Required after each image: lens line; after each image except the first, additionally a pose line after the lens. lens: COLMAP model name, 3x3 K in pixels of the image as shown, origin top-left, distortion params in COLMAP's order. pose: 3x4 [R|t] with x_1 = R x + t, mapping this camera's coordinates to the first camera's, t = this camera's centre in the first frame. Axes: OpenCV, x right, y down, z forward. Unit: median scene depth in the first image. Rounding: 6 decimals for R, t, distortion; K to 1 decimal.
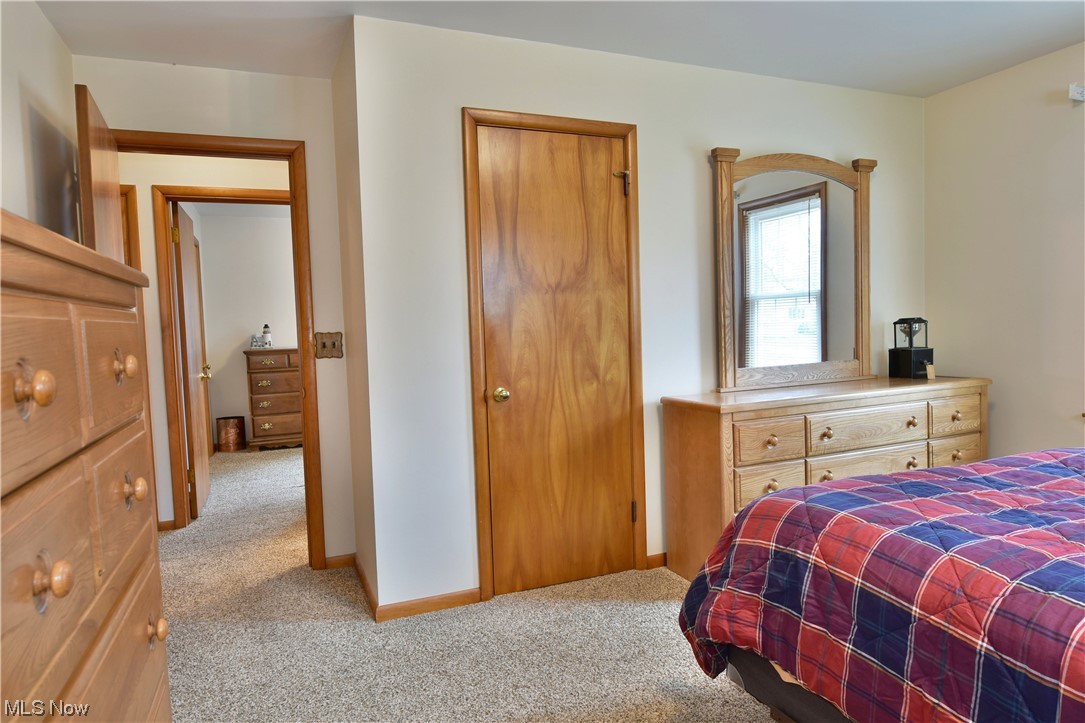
lens RADIAL K [[665.1, 0, 543.8], [0, 665.1, 362.1], [0, 0, 1]] dist [-0.016496, -0.000862]
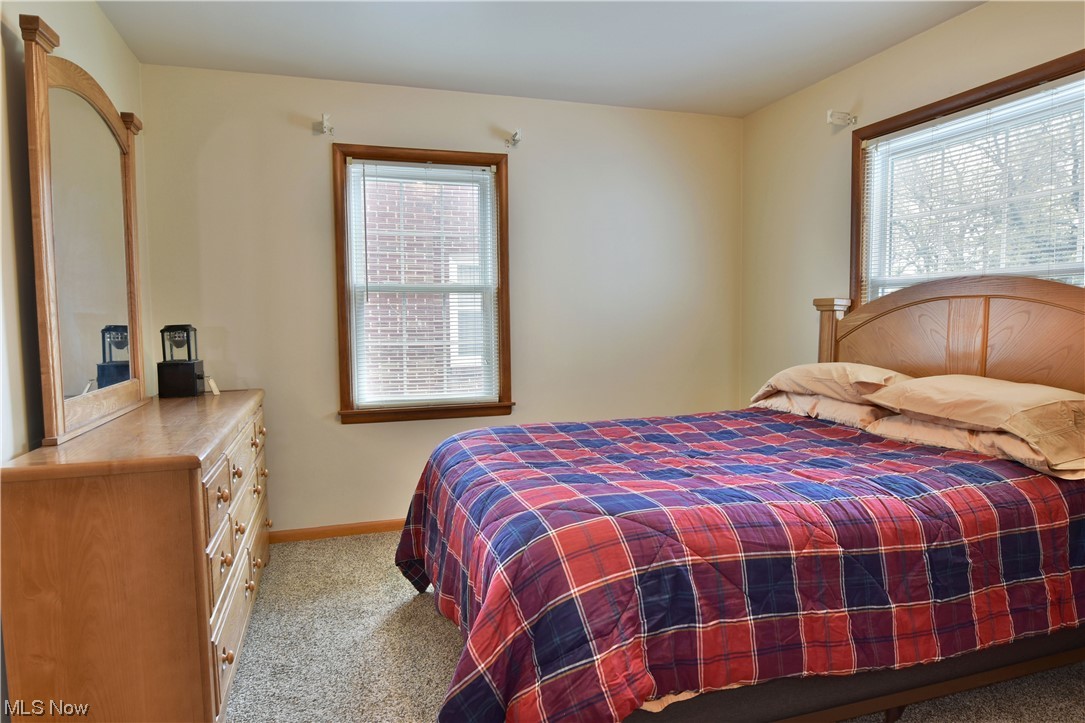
lens RADIAL K [[665.1, 0, 541.9], [0, 665.1, 364.3], [0, 0, 1]] dist [-0.016496, -0.000862]
pose [[0.080808, -0.035105, 0.996111, -0.539989], [0.063871, 0.997508, 0.029973, -0.028804], [-0.994681, 0.061201, 0.082849, 1.067409]]
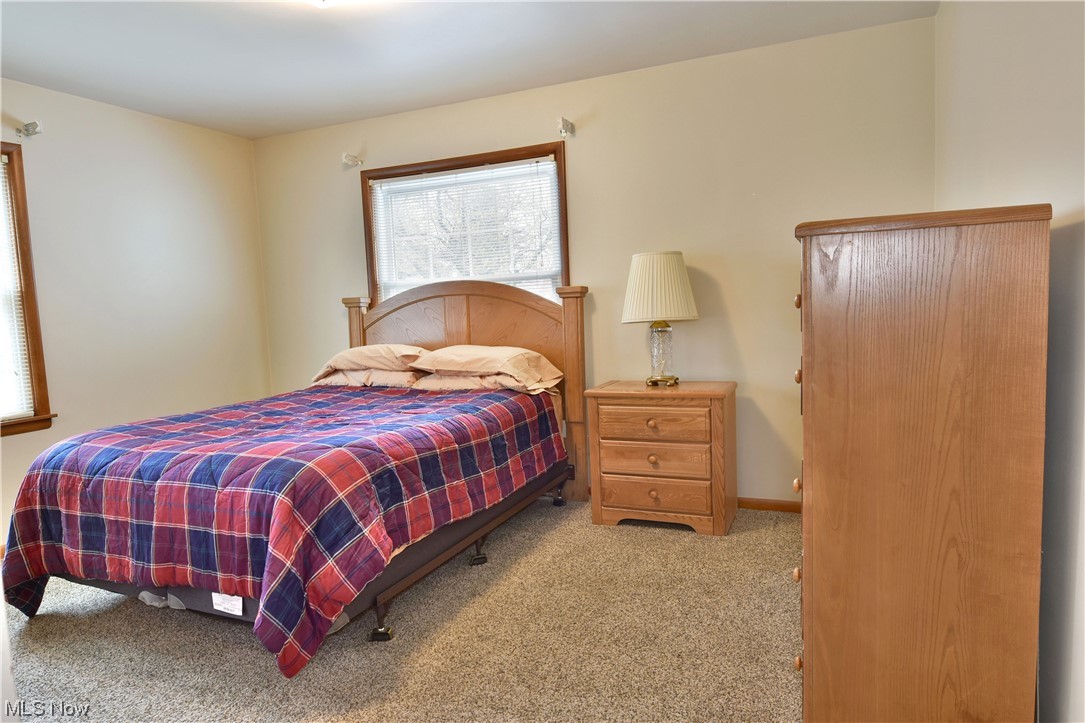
lens RADIAL K [[665.1, 0, 542.2], [0, 665.1, 363.8], [0, 0, 1]] dist [-0.016496, -0.000862]
pose [[-0.689198, -0.002763, 0.724567, -0.890324], [0.105891, 0.988872, 0.104493, -0.050074], [-0.716793, 0.148742, -0.681237, 1.682708]]
